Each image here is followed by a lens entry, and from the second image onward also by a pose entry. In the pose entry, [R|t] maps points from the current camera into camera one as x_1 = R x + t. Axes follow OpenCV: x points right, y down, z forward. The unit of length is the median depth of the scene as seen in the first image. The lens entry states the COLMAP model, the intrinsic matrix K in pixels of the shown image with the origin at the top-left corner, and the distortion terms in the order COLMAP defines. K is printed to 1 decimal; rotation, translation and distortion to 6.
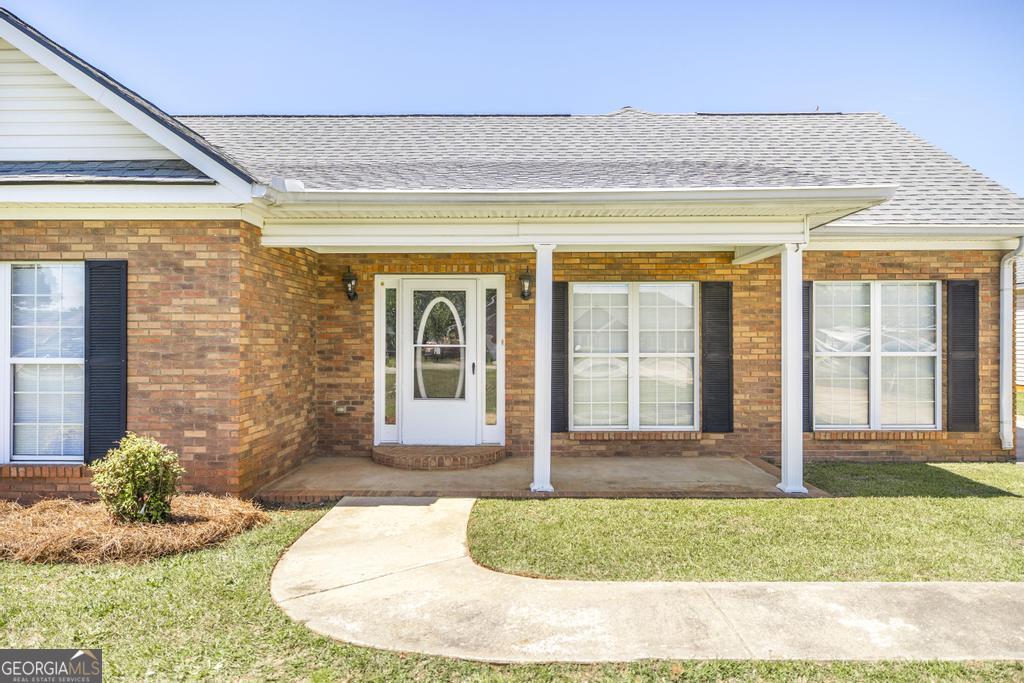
lens RADIAL K [[651.2, 0, 512.6], [0, 651.2, 341.3], [0, 0, 1]] dist [-0.003255, 0.000675]
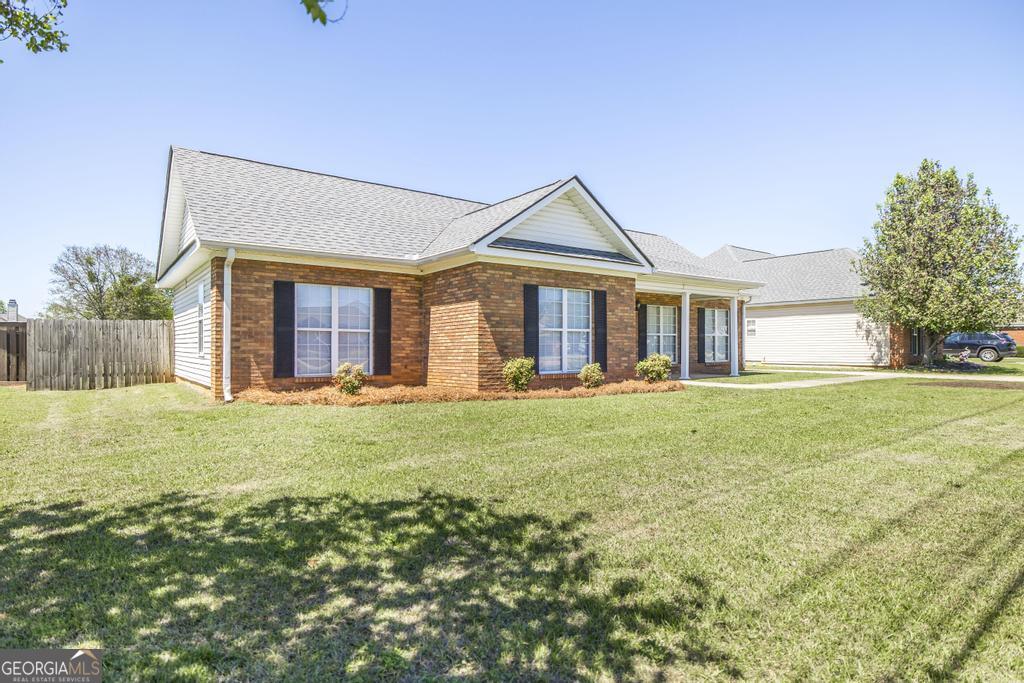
lens RADIAL K [[552.0, 0, 509.9], [0, 552.0, 343.2], [0, 0, 1]] dist [-0.000309, 0.005614]
pose [[0.802794, 0.001651, 0.596254, -1.619793], [-0.000383, 0.999997, -0.002254, 0.062968], [-0.596256, 0.001581, 0.802793, -0.377928]]
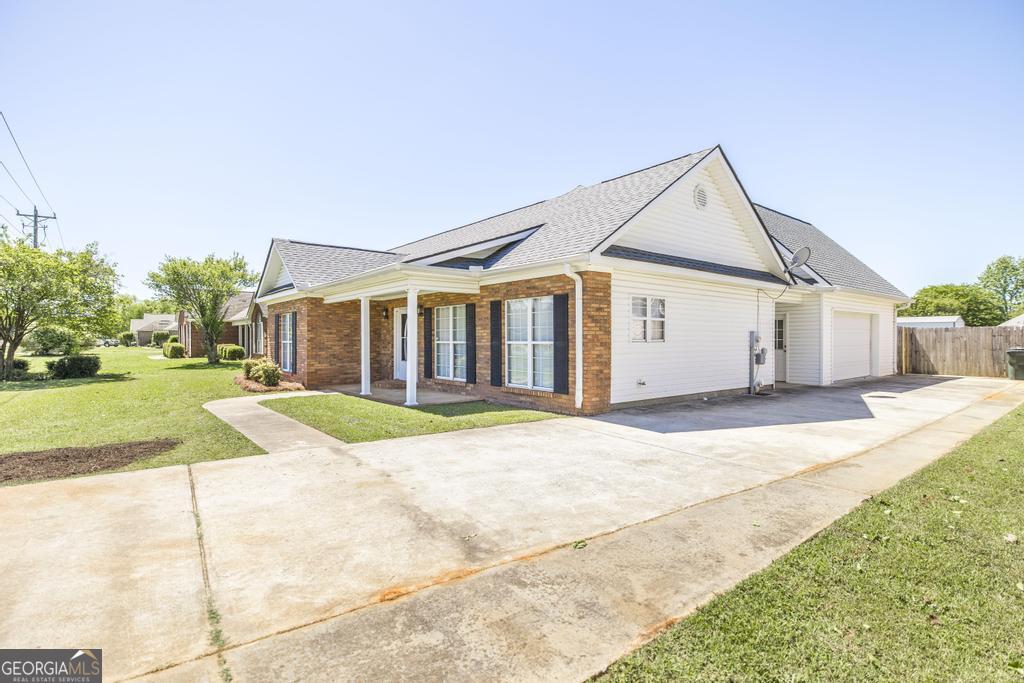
lens RADIAL K [[485.1, 0, 517.7], [0, 485.1, 339.8], [0, 0, 1]] dist [-0.010873, 0.000069]
pose [[0.655404, 0.002825, -0.755274, 1.477588], [0.003247, 0.999973, 0.006558, 0.004684], [0.755272, -0.006751, 0.655377, 0.181854]]
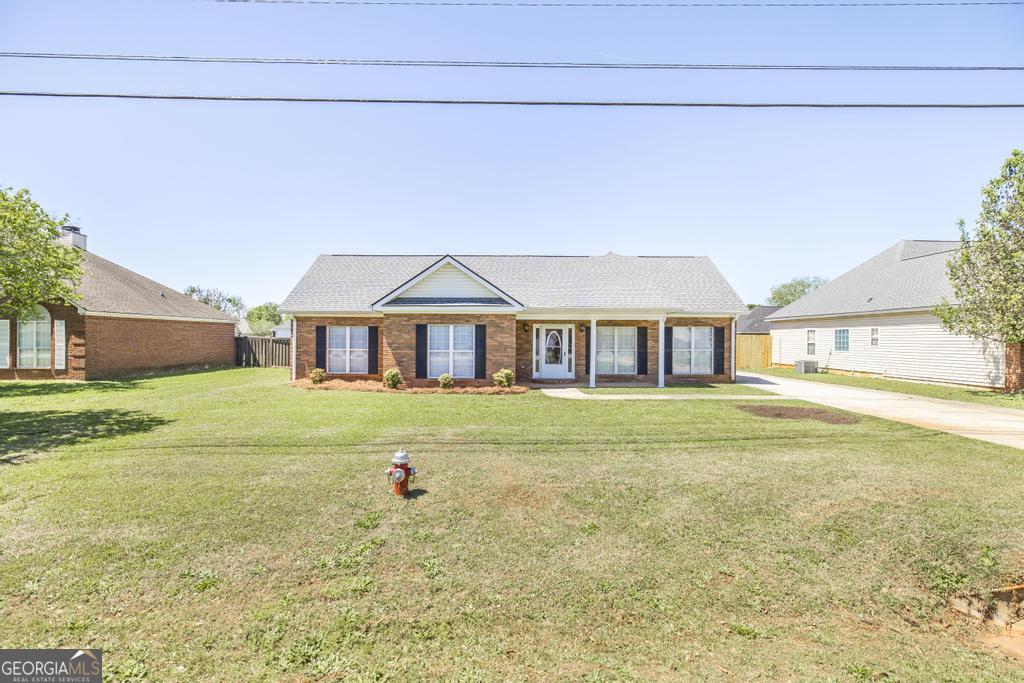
lens RADIAL K [[485.1, 0, 506.9], [0, 485.1, 340.4], [0, 0, 1]] dist [-0.010873, 0.000069]
pose [[0.999979, 0.004408, 0.004850, -0.358028], [-0.004437, 0.999972, 0.006018, -0.037320], [-0.004824, -0.006040, 0.999970, -1.358885]]
